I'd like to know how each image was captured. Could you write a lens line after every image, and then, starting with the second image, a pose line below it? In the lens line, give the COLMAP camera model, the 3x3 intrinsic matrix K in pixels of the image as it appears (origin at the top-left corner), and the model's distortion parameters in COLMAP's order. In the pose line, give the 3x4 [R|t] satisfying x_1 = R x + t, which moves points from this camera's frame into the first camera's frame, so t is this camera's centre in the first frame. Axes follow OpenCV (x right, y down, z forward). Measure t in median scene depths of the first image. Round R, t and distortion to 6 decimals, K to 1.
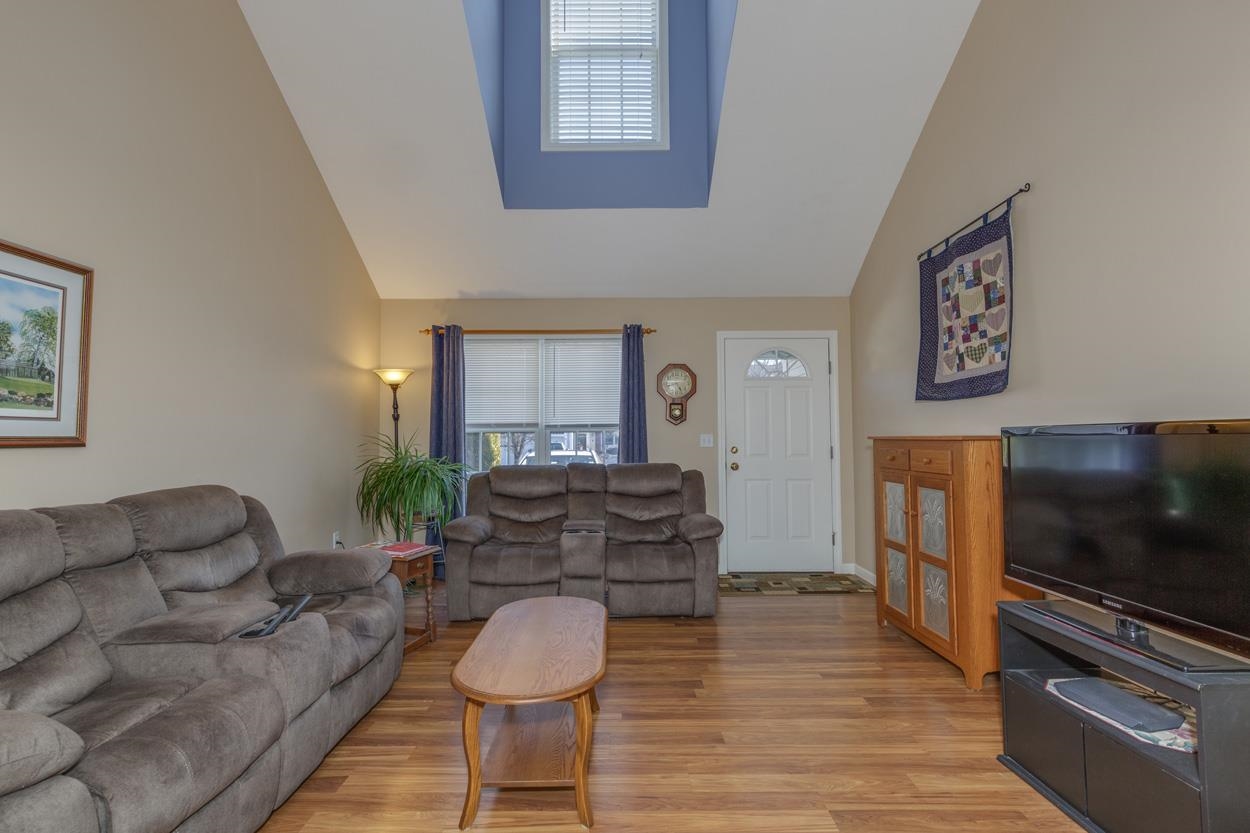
lens RADIAL K [[560.0, 0, 620.1], [0, 560.0, 413.7], [0, 0, 1]] dist [0.005337, -0.000152]
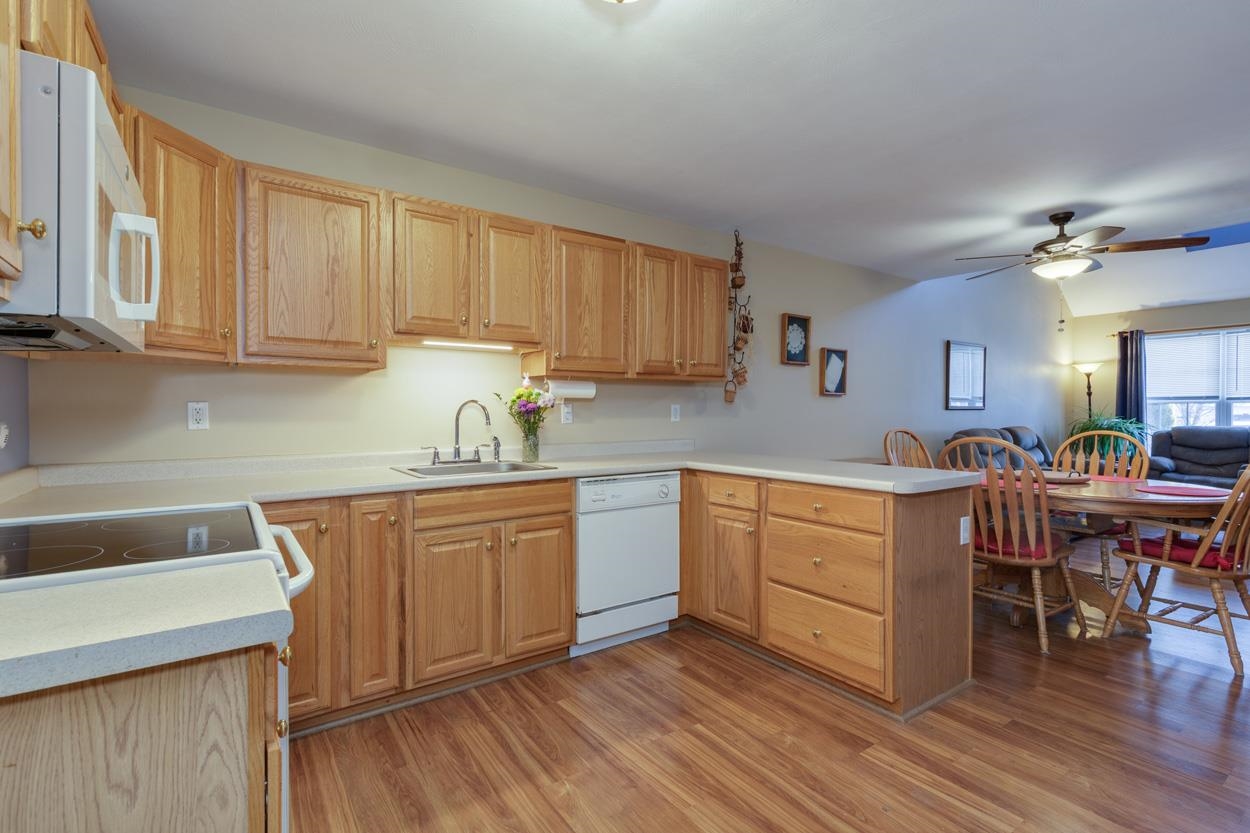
lens RADIAL K [[573.1, 0, 604.8], [0, 573.1, 416.5], [0, 0, 1]] dist [0.010884, -0.007193]
pose [[0.572497, 0.013956, -0.819788, 0.165563], [0.034719, 0.998546, 0.041245, -0.047977], [0.819171, -0.052075, 0.571180, -1.166470]]
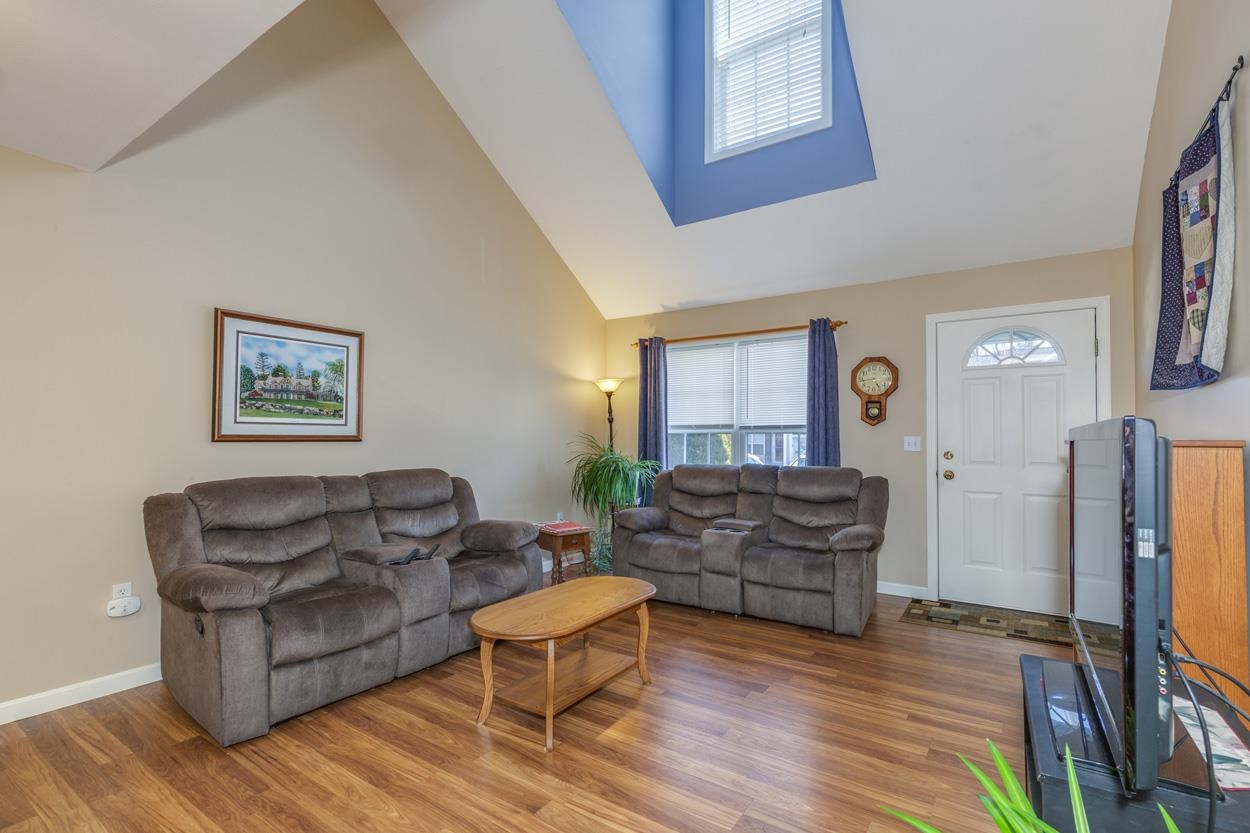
lens RADIAL K [[576.0, 0, 625.0], [0, 576.0, 421.2], [0, 0, 1]] dist [0.009780, -0.000529]
pose [[0.829779, -0.009323, -0.558014, 0.332497], [0.016590, 0.999831, 0.007964, -0.000833], [0.557846, -0.015866, 0.829793, 0.017219]]
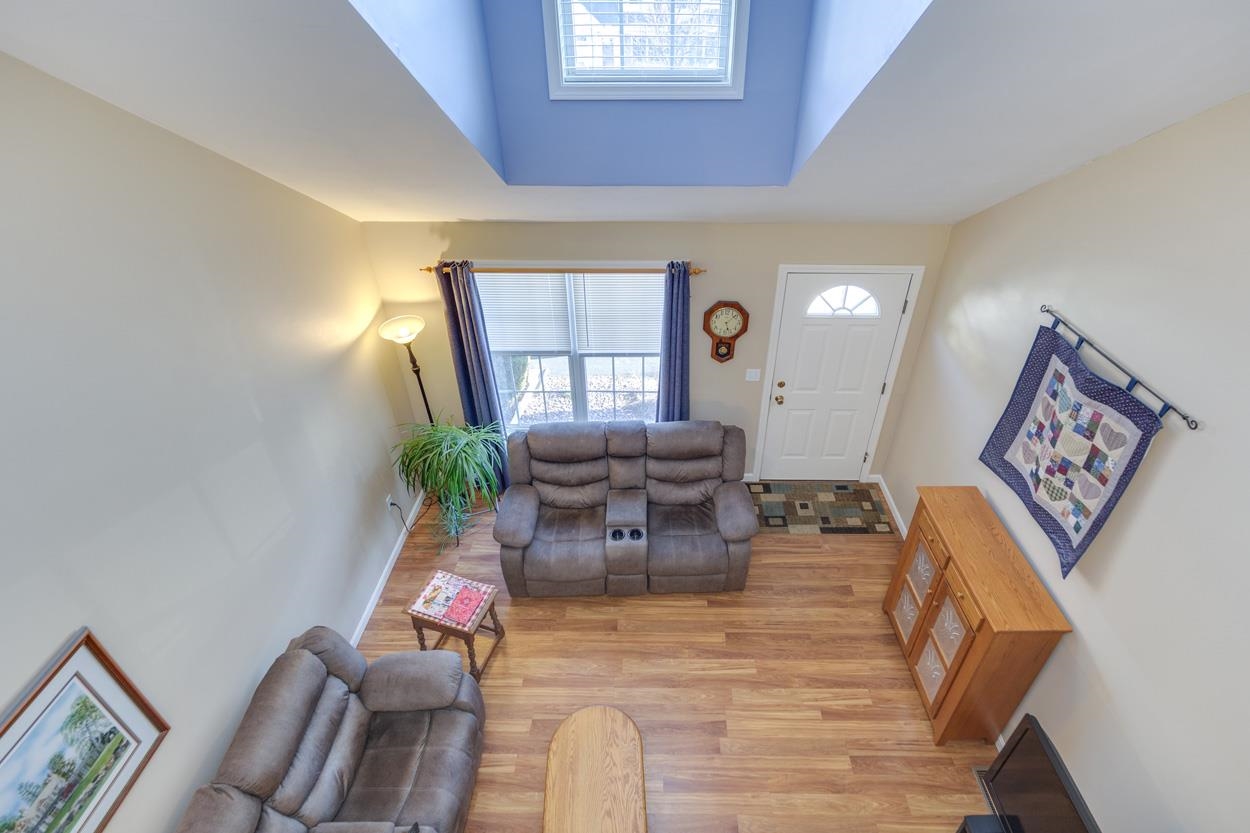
lens RADIAL K [[582.7, 0, 653.0], [0, 582.7, 357.4], [0, 0, 1]] dist [0.004281, 0.000225]
pose [[0.999967, 0.007272, 0.003498, -0.018604], [-0.007971, 0.822700, 0.568420, -0.616592], [0.001256, -0.568429, 0.822731, 0.253633]]
